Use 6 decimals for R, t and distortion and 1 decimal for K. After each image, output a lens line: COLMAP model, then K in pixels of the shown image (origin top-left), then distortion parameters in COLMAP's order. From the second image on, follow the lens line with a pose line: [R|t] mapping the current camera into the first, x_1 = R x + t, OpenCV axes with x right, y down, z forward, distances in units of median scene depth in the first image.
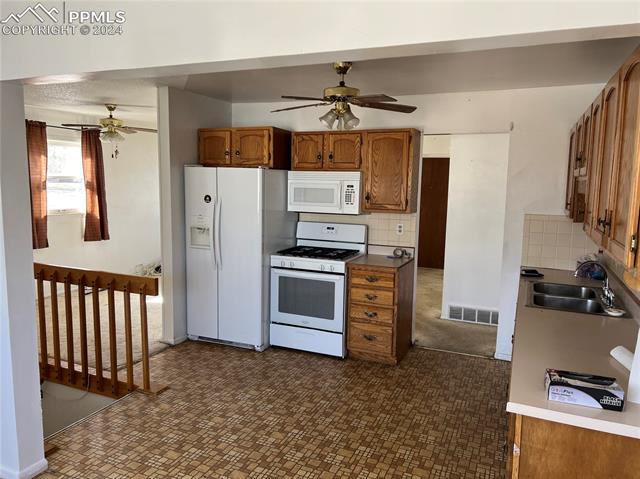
lens RADIAL K [[470.4, 0, 320.0], [0, 470.4, 238.6], [0, 0, 1]] dist [-0.011628, -0.006276]
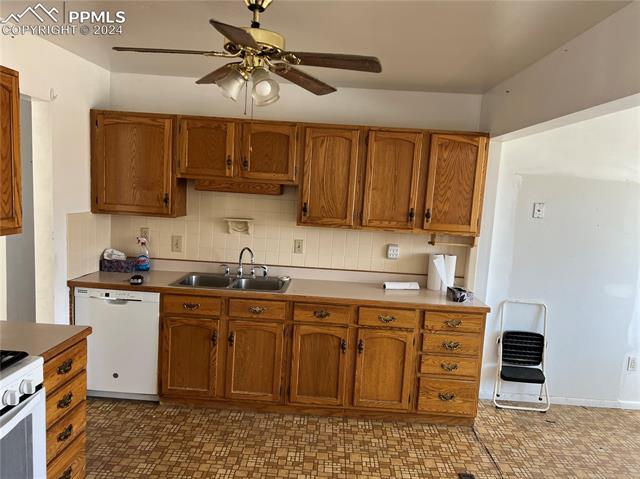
lens RADIAL K [[470.4, 0, 318.1], [0, 470.4, 240.4], [0, 0, 1]] dist [-0.011628, -0.006276]
pose [[-0.366890, -0.138794, 0.919852, -0.572271], [0.053705, 0.983998, 0.169894, -0.157830], [-0.928713, 0.111733, -0.353565, 1.168200]]
